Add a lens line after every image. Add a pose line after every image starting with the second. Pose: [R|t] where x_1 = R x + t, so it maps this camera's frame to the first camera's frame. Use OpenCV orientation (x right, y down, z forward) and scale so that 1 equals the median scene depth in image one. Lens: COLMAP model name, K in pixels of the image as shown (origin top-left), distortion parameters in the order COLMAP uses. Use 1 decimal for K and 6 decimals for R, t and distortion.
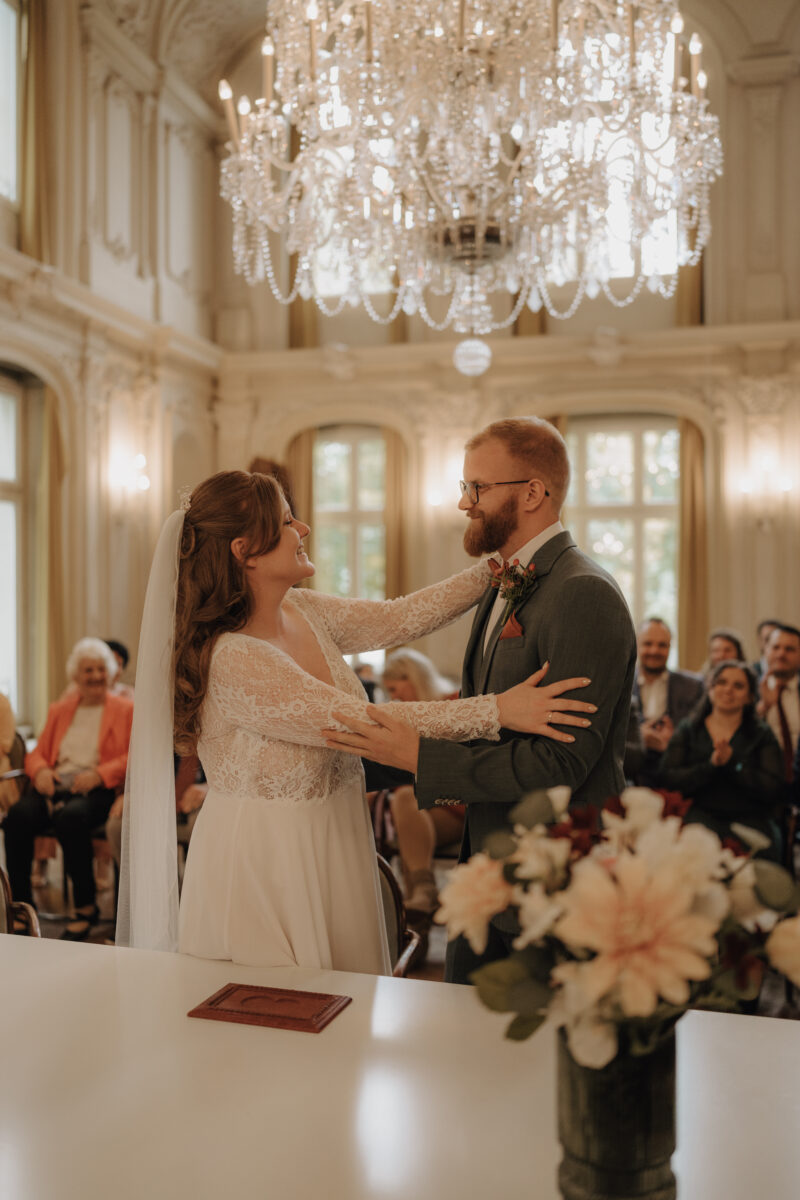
lens RADIAL K [[1170.4, 0, 399.9], [0, 1170.4, 609.9], [0, 0, 1]] dist [-0.004020, -0.006056]
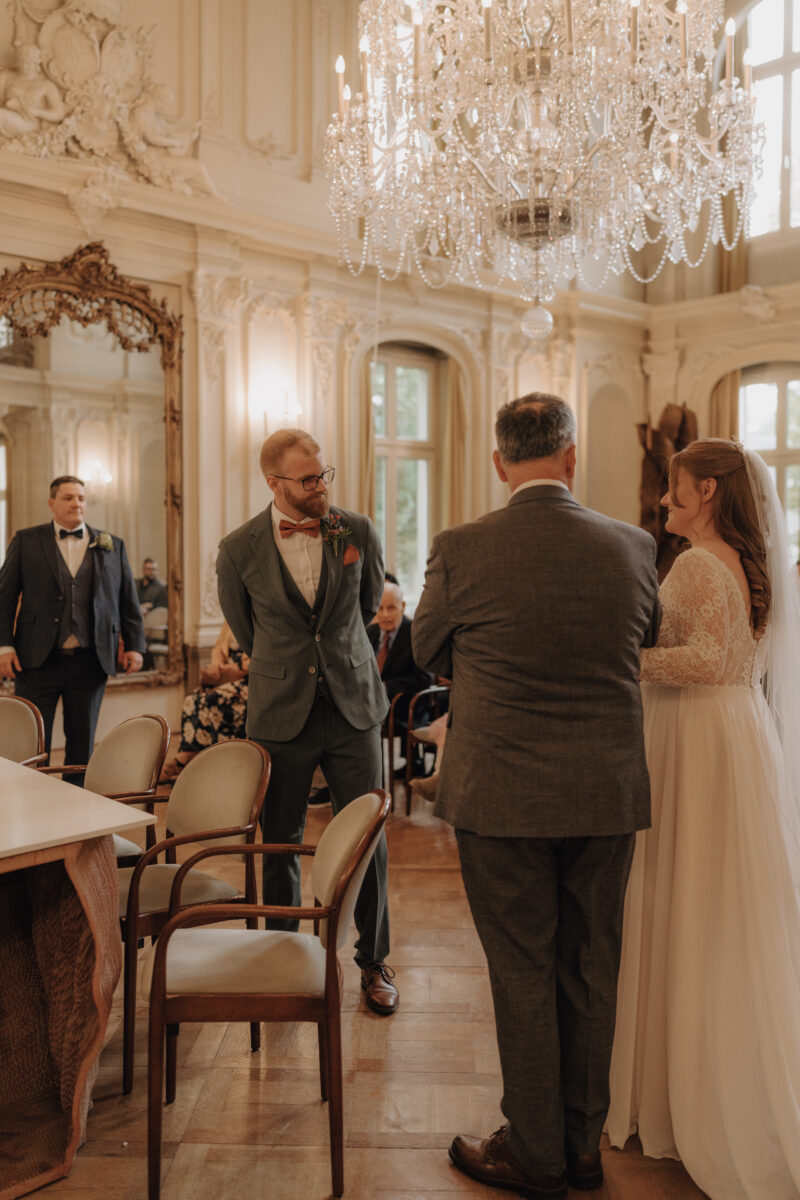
lens RADIAL K [[1165.2, 0, 400.0], [0, 1165.2, 600.0], [0, 0, 1]] dist [0.004330, -0.003471]
pose [[0.849004, 0.022020, -0.527927, 0.495195], [-0.001410, 0.999222, 0.039411, 0.007136], [0.528384, -0.032716, 0.848375, -0.034893]]
